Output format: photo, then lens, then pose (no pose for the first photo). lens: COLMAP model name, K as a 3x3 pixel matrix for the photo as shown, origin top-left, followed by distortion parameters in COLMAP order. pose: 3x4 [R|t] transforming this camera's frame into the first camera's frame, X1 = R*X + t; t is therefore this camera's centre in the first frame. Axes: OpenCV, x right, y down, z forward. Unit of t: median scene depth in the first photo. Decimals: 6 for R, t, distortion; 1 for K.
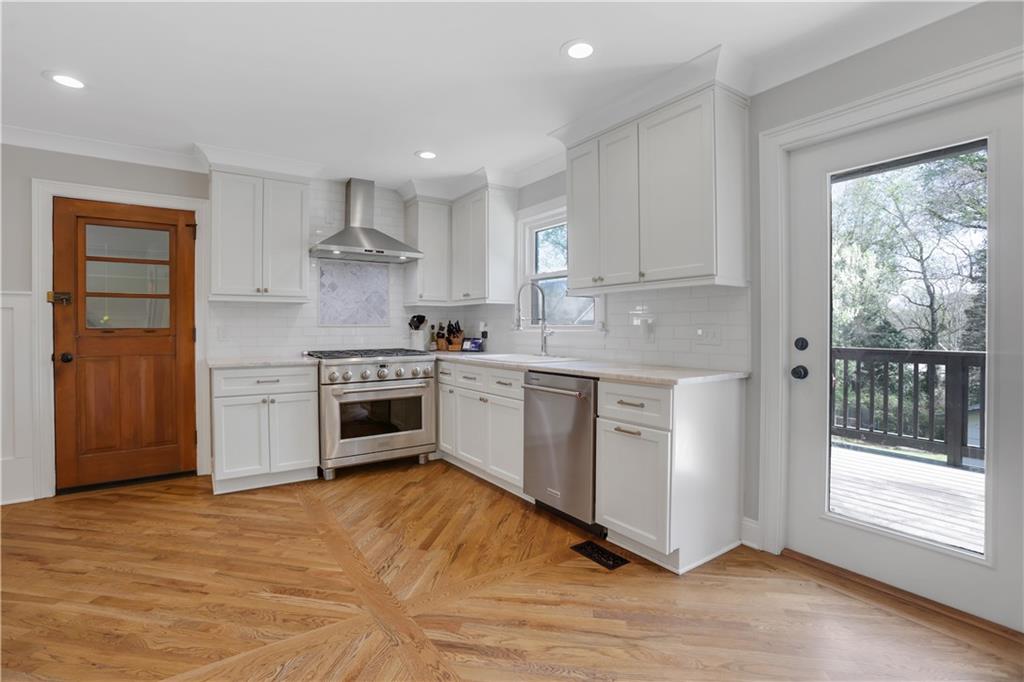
lens RADIAL K [[468.1, 0, 512.7], [0, 468.1, 331.0], [0, 0, 1]] dist [-0.032689, 0.000489]
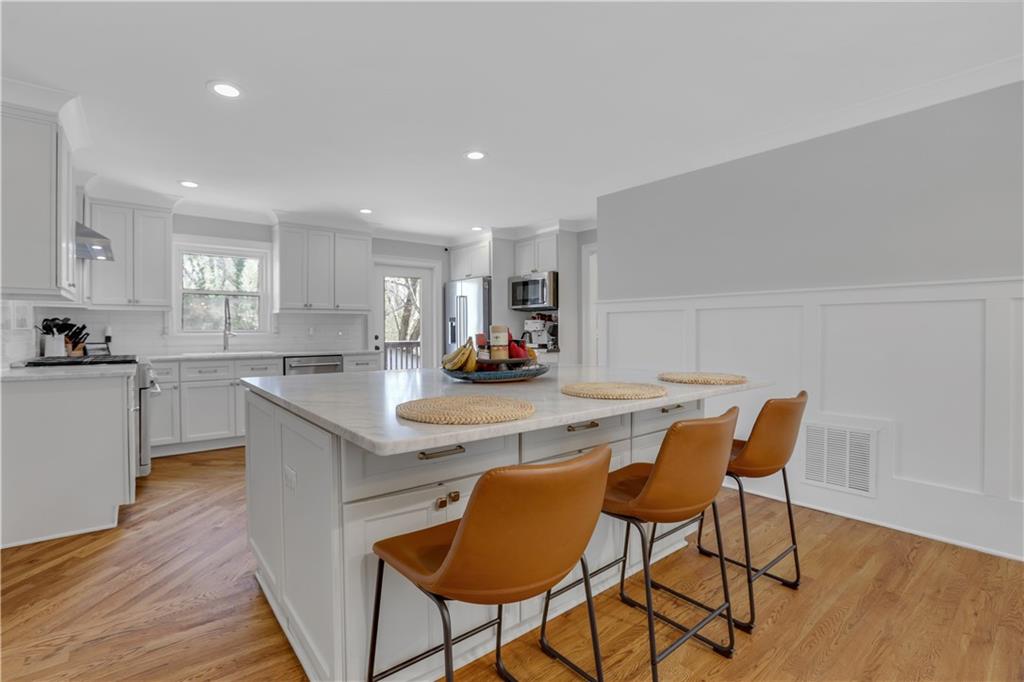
lens RADIAL K [[468.1, 0, 512.7], [0, 468.1, 331.0], [0, 0, 1]] dist [-0.032689, 0.000489]
pose [[-0.071550, -0.006750, 0.997414, -1.637947], [0.005253, 0.999961, 0.007144, -0.018852], [-0.997423, 0.005751, -0.071512, 0.322856]]
